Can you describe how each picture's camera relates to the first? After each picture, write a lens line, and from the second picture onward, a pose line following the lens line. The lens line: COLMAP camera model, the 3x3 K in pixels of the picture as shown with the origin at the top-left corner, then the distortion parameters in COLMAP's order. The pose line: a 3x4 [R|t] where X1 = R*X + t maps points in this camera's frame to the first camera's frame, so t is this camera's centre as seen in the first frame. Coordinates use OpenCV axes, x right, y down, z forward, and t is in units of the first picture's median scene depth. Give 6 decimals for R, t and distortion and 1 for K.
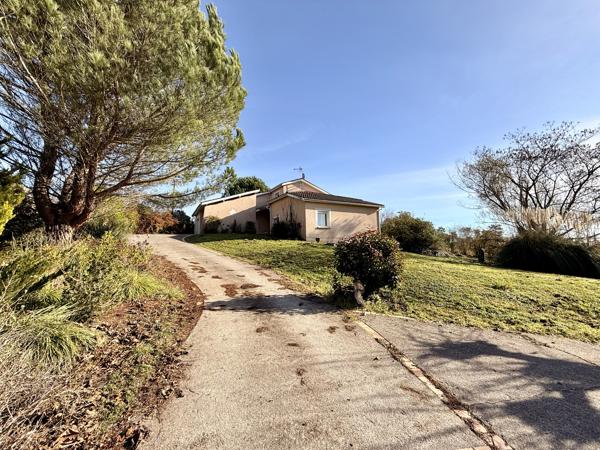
lens RADIAL K [[237.5, 0, 300.0], [0, 237.5, 225.0], [0, 0, 1]] dist [0.000368, -0.000047]
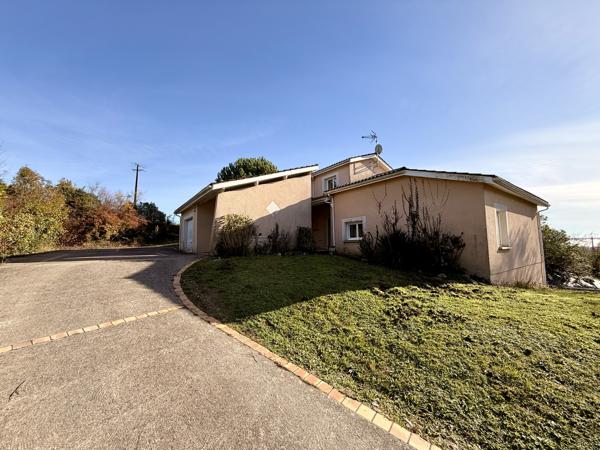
lens RADIAL K [[237.5, 0, 300.0], [0, 237.5, 225.0], [0, 0, 1]] dist [0.000368, -0.000047]
pose [[0.992825, 0.017575, 0.118276, -0.262357], [-0.018511, 0.999805, 0.006818, -0.022063], [-0.118133, -0.008959, 0.992957, 0.474002]]
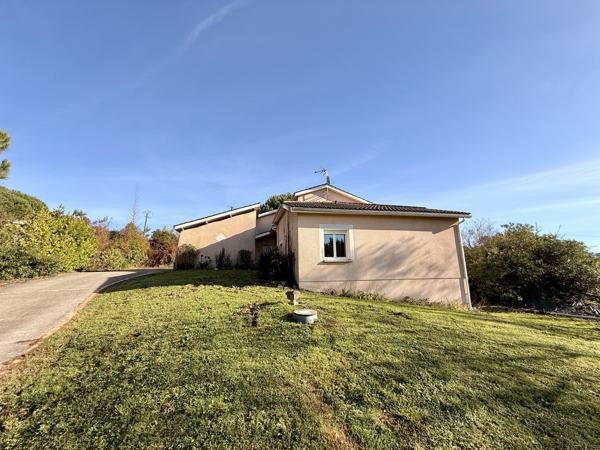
lens RADIAL K [[237.5, 0, 300.0], [0, 237.5, 225.0], [0, 0, 1]] dist [0.000368, -0.000047]
pose [[0.952813, -0.054251, -0.298670, 0.143422], [0.024981, 0.994577, -0.100962, -0.013240], [0.302528, 0.088737, 0.949001, 0.368731]]
